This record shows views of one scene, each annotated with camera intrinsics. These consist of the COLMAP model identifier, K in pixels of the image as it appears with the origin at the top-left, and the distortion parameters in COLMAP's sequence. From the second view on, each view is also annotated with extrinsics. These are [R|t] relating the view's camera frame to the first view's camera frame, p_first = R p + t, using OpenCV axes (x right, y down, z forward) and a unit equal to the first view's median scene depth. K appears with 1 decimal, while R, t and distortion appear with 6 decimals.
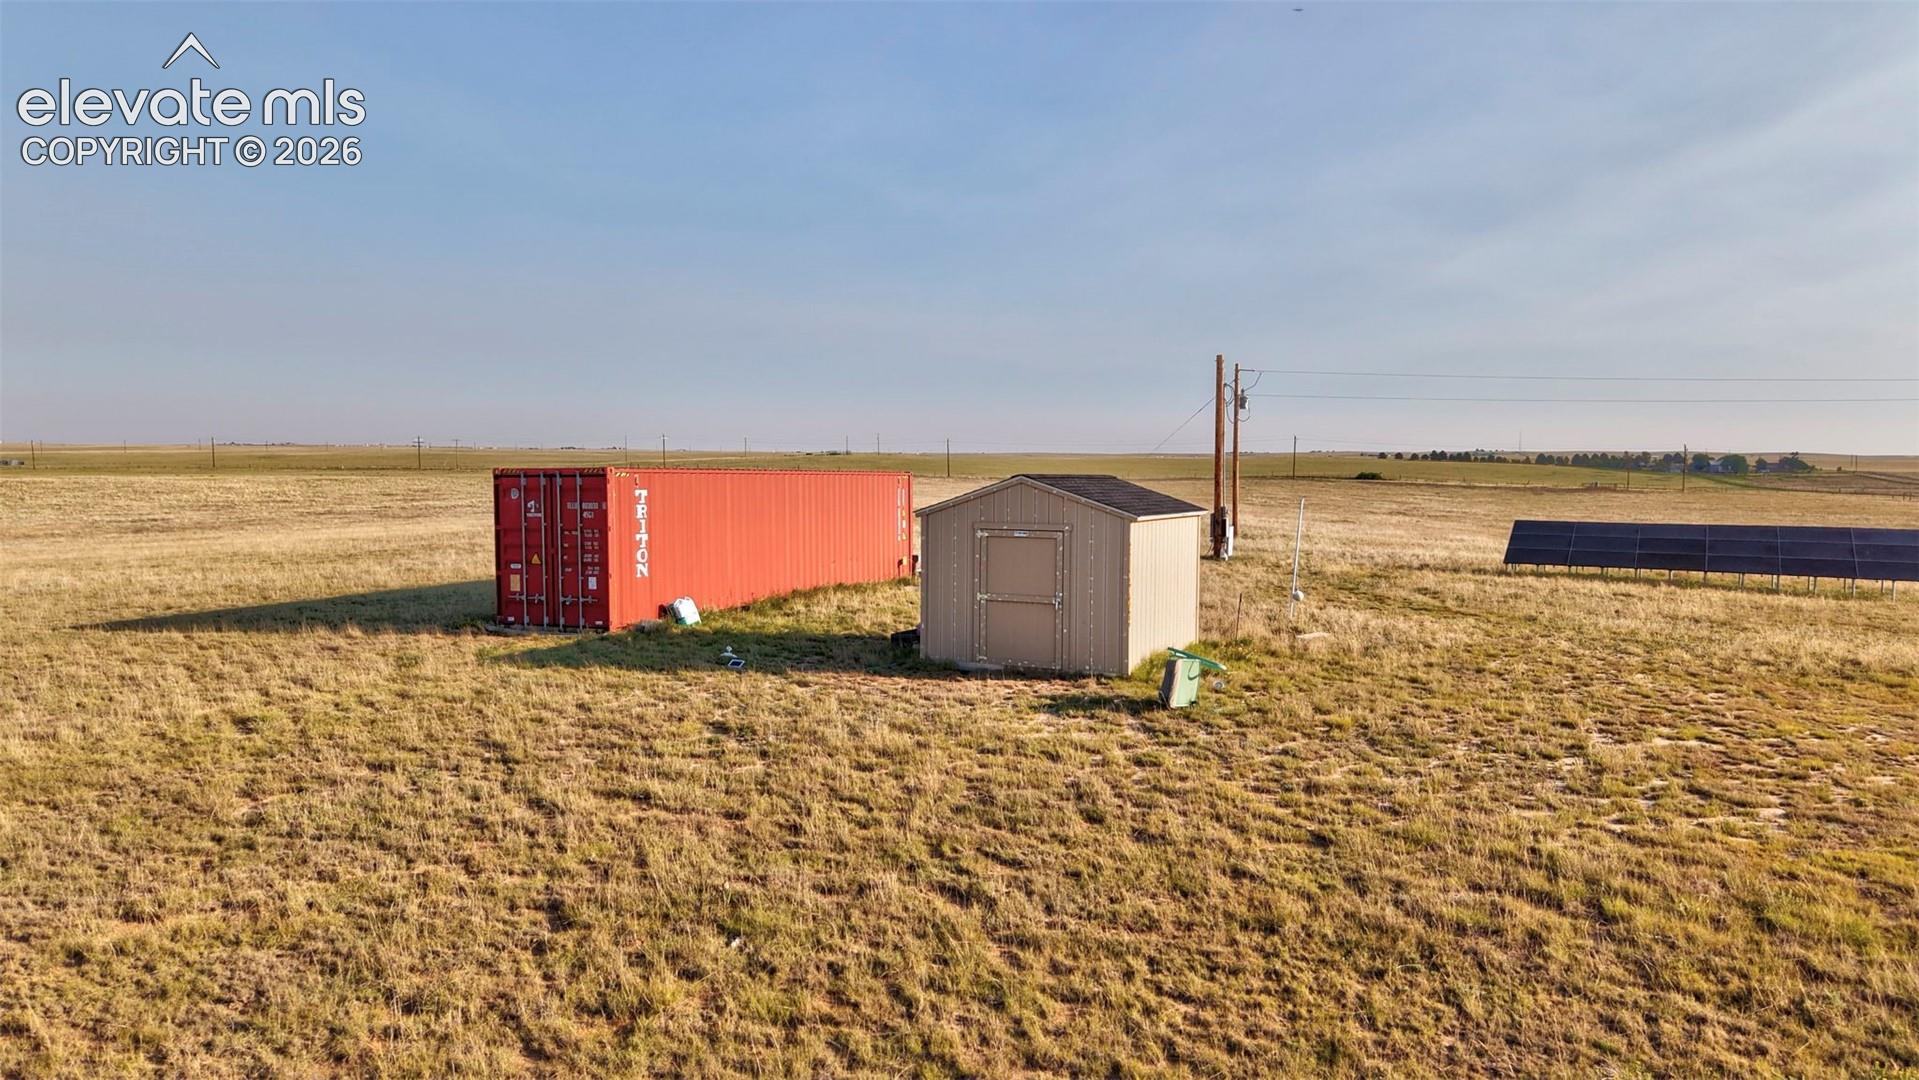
lens RADIAL K [[1260.9, 0, 979.3], [0, 1260.9, 540.3], [0, 0, 1]] dist [0.022308, -0.024941]
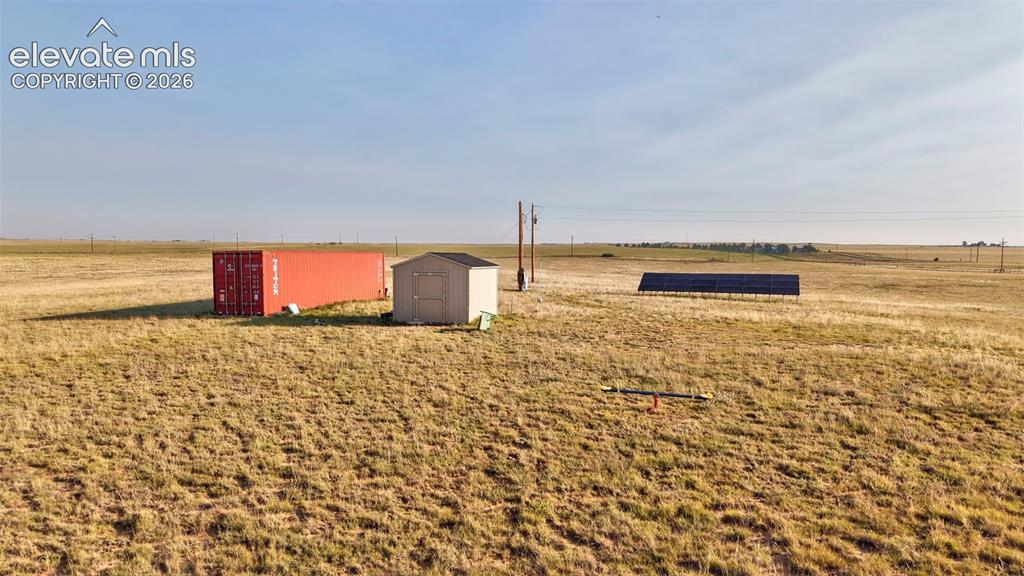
lens RADIAL K [[672.8, 0, 514.6], [0, 672.8, 277.5], [0, 0, 1]] dist [0.022308, -0.024941]
pose [[0.988781, -0.007975, 0.149160, -0.002573], [0.010747, 0.999784, -0.017787, 0.023149], [-0.148986, 0.019190, 0.988653, -0.360321]]
